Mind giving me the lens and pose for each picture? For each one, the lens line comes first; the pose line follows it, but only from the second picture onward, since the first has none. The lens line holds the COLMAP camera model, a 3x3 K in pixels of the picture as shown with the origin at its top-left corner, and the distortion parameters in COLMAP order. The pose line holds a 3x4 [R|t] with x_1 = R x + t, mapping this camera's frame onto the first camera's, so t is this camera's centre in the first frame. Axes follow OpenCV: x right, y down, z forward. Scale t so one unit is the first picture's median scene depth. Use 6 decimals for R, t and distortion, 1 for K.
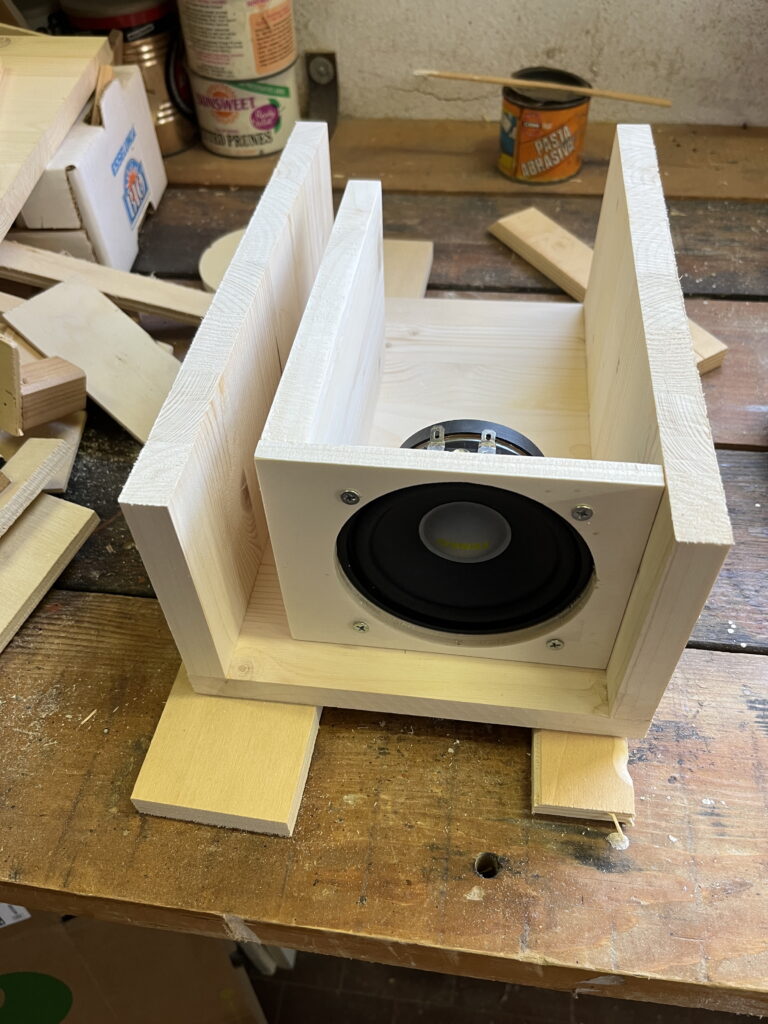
lens RADIAL K [[787.6, 0, 384.0], [0, 787.6, 512.0], [0, 0, 1]] dist [0.080030, -0.125499]
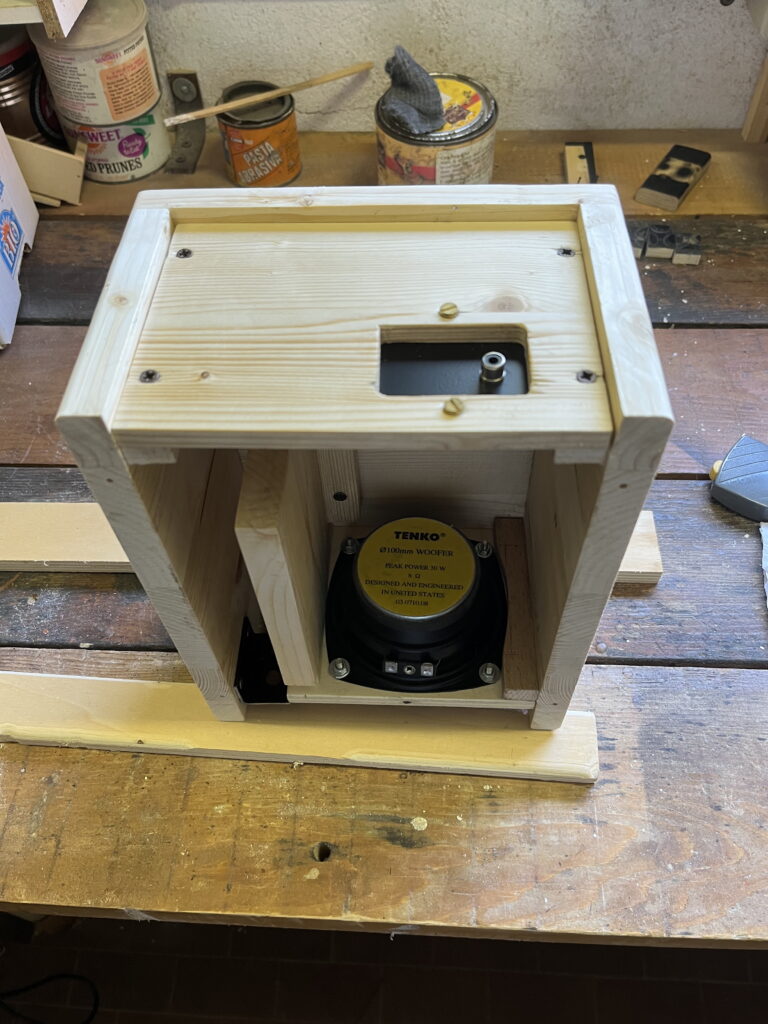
lens RADIAL K [[787.6, 0, 384.0], [0, 787.6, 512.0], [0, 0, 1]] dist [0.080030, -0.125499]
pose [[0.995635, -0.072638, 0.058610, 0.088059], [0.065655, 0.991383, 0.113354, -0.119325], [-0.066338, -0.109012, 0.991824, -0.120755]]
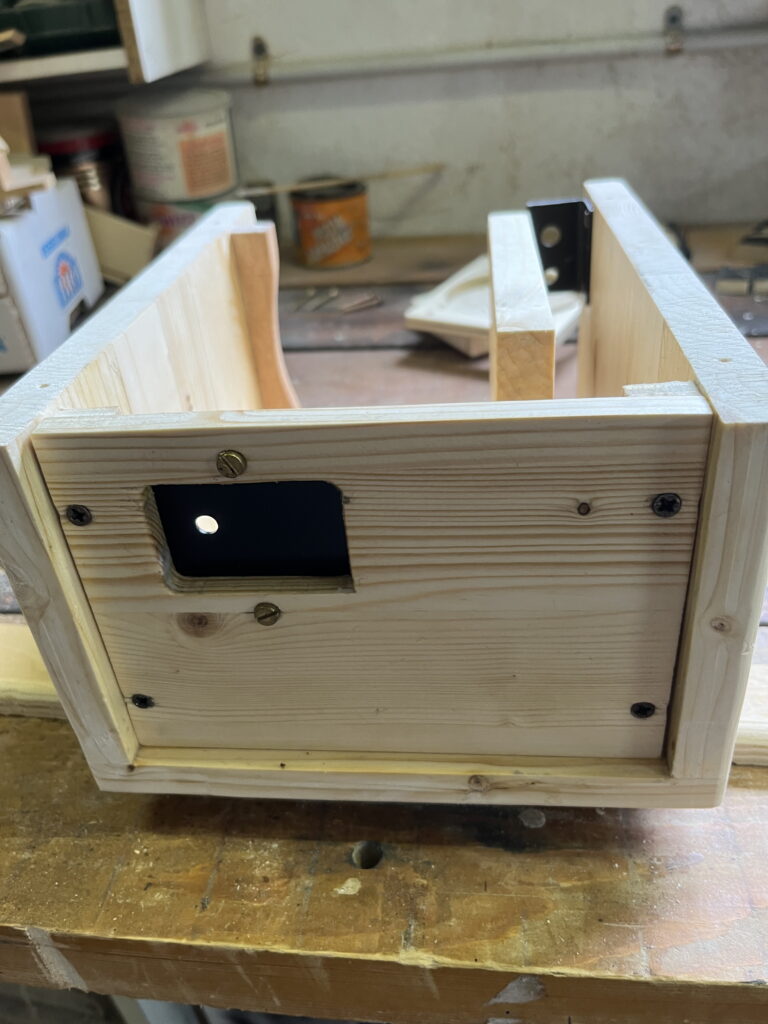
lens RADIAL K [[799.3, 0, 380.5], [0, 799.3, 513.0], [0, 0, 1]] dist [0.082819, -0.146506]
pose [[0.999214, -0.039602, 0.001693, 0.069407], [0.038781, 0.967883, -0.248393, 0.141938], [0.008199, 0.248263, 0.968658, 0.064776]]
